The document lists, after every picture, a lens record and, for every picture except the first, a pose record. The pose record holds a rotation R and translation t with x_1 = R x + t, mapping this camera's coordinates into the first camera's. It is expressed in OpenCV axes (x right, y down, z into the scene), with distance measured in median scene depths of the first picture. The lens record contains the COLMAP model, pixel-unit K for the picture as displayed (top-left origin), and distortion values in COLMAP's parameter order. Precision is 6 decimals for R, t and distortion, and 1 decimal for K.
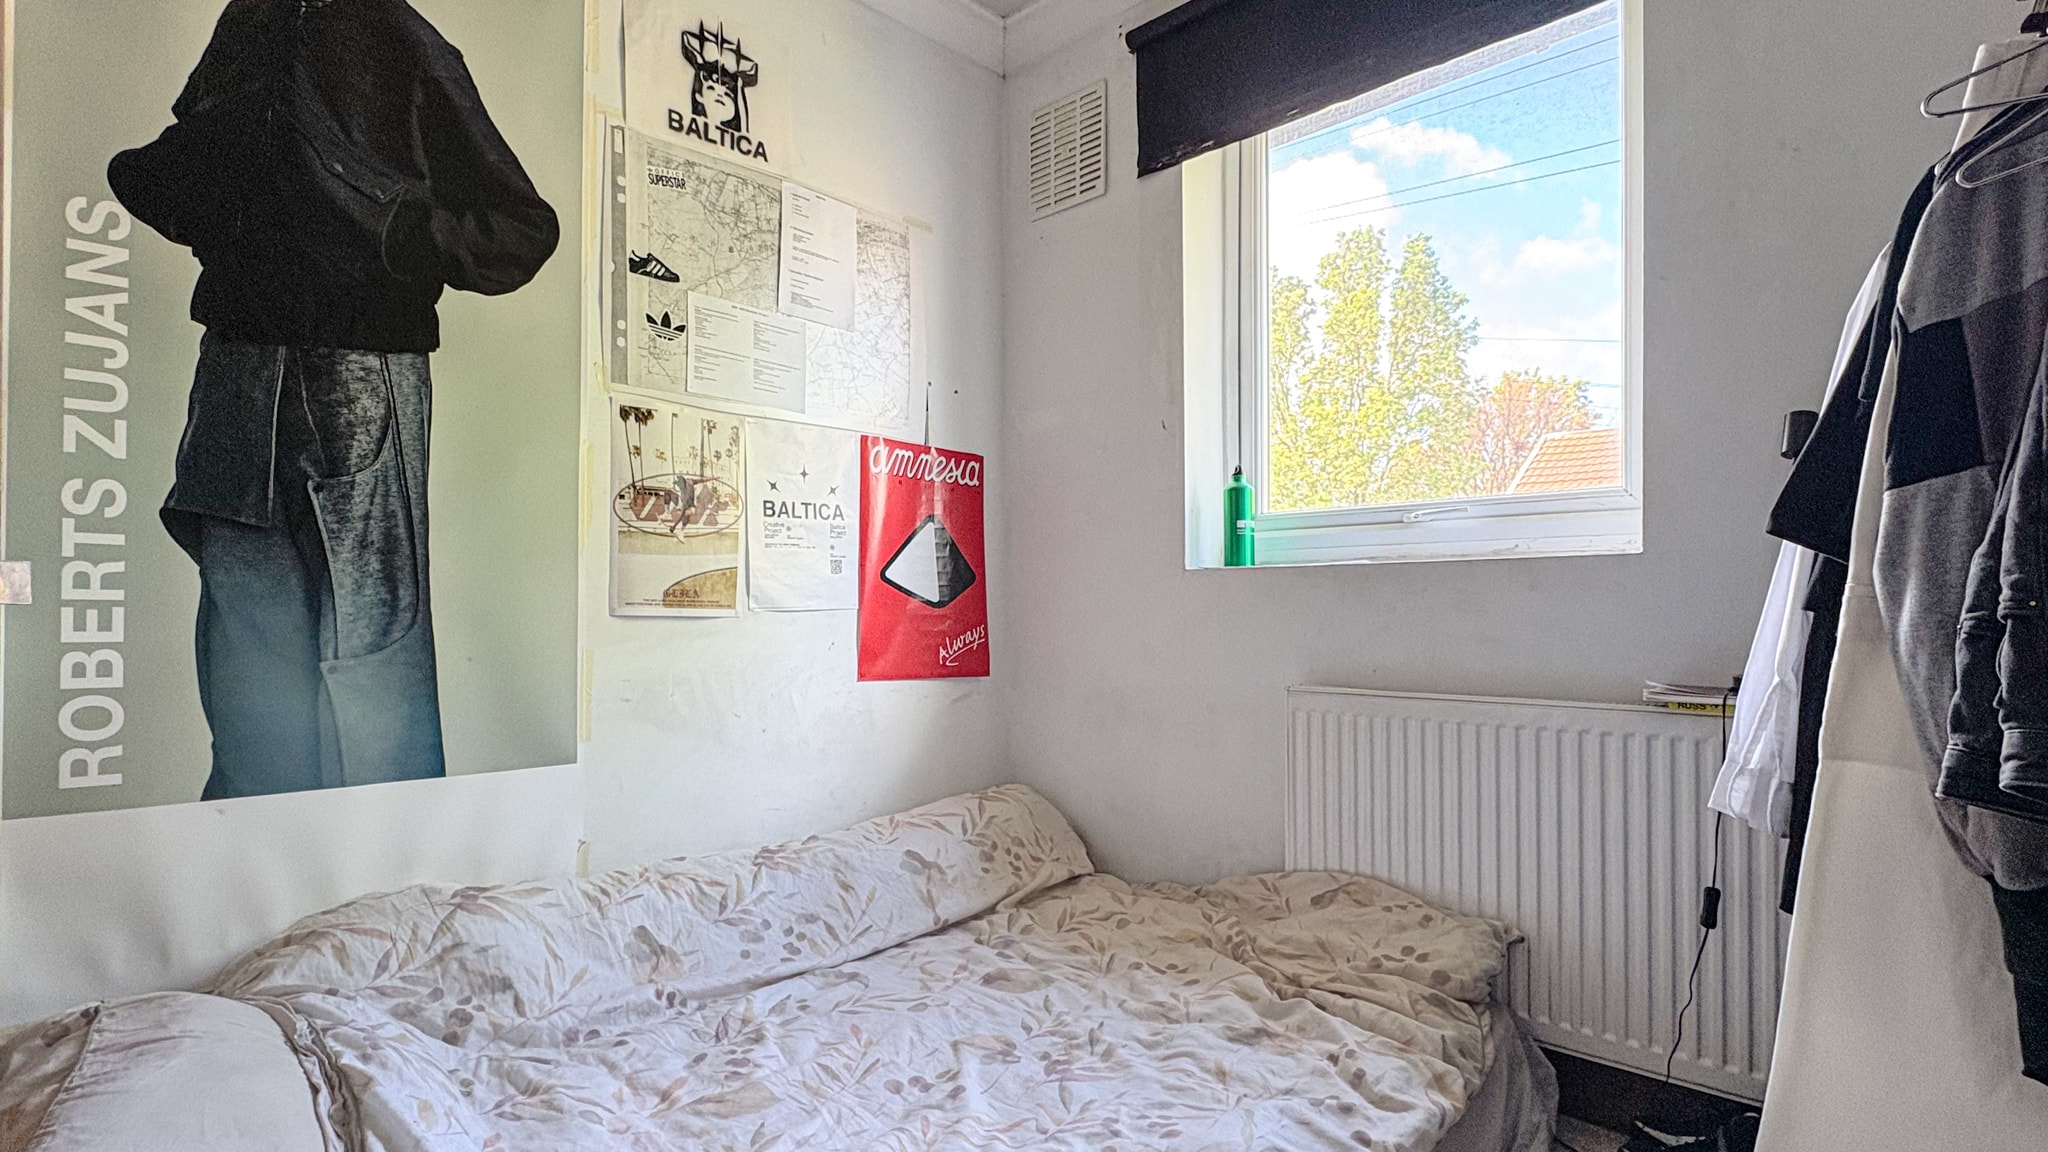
lens RADIAL K [[1024.0, 0, 1026.5], [0, 1024.0, 595.3], [0, 0, 1]] dist [-0.004014, 0.000780]
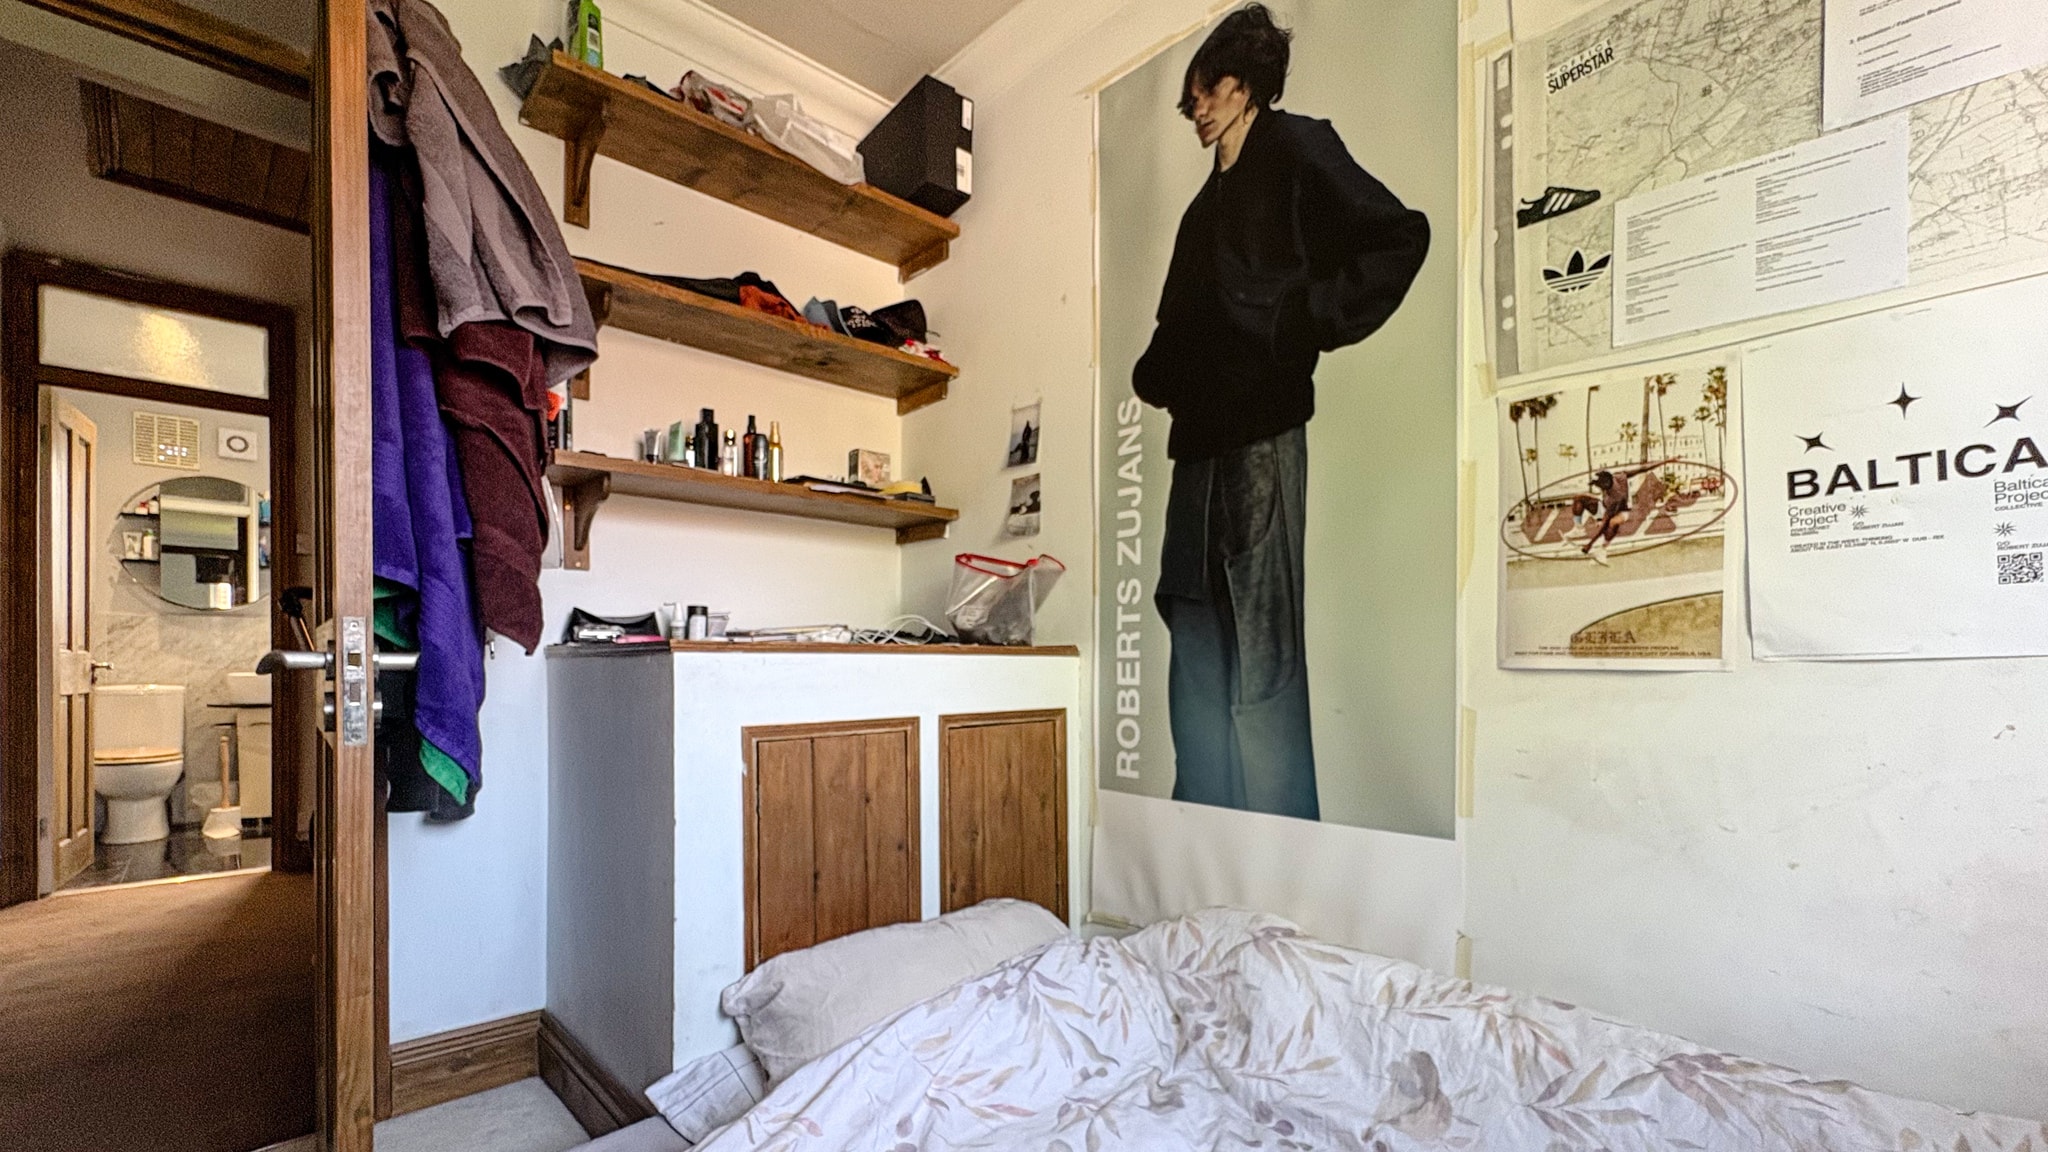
lens RADIAL K [[848.0, 0, 1016.4], [0, 848.0, 661.1], [0, 0, 1]] dist [-0.000444, -0.000245]
pose [[-0.053753, -0.004522, -0.998544, 0.319352], [0.020366, 0.999777, -0.005623, 0.011391], [0.998347, -0.020638, -0.053649, 0.740837]]
